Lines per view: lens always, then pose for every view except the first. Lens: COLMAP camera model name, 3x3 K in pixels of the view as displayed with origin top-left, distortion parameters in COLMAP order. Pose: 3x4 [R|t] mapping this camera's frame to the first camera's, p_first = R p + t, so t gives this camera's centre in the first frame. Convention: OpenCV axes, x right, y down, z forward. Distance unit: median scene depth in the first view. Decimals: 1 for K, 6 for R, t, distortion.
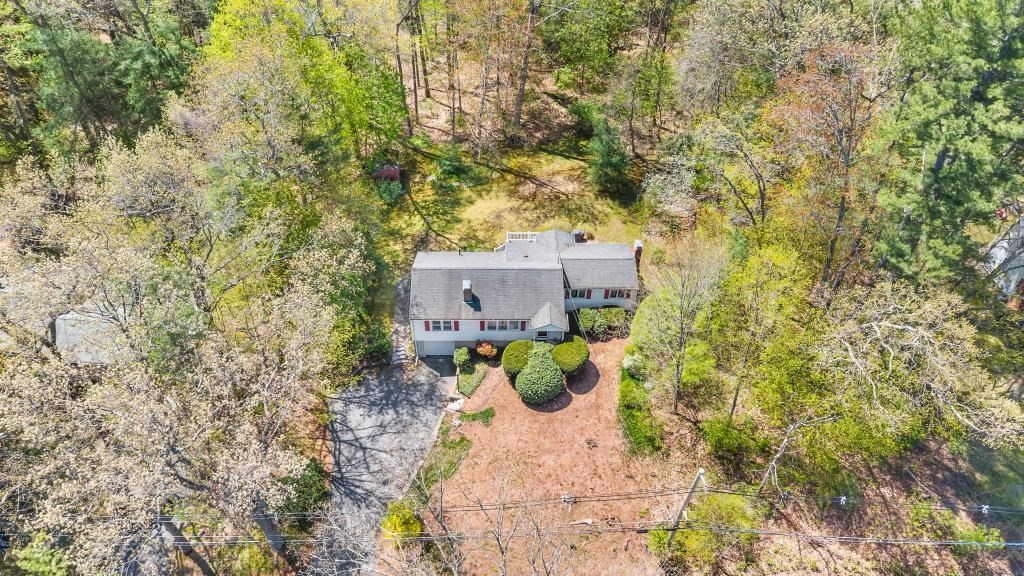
lens RADIAL K [[685.3, 0, 502.2], [0, 685.3, 294.8], [0, 0, 1]] dist [0.057614, -0.000218]
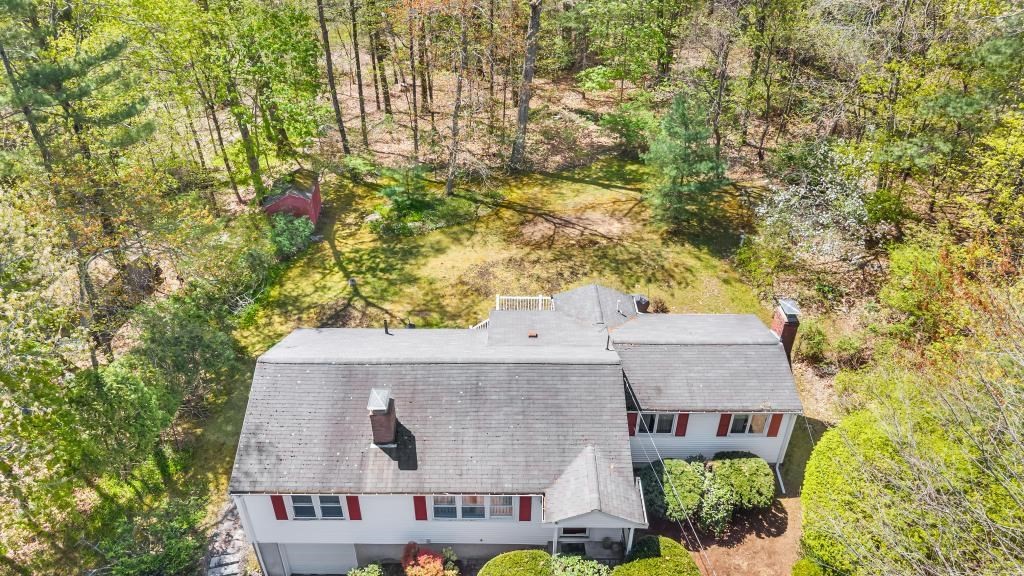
lens RADIAL K [[685.3, 0, 506.2], [0, 685.3, 291.7], [0, 0, 1]] dist [0.057614, -0.000218]
pose [[0.999813, 0.001438, -0.019269, 0.021637], [-0.004859, 0.983894, -0.178687, -0.004383], [0.018702, 0.178748, 0.983717, 0.477431]]
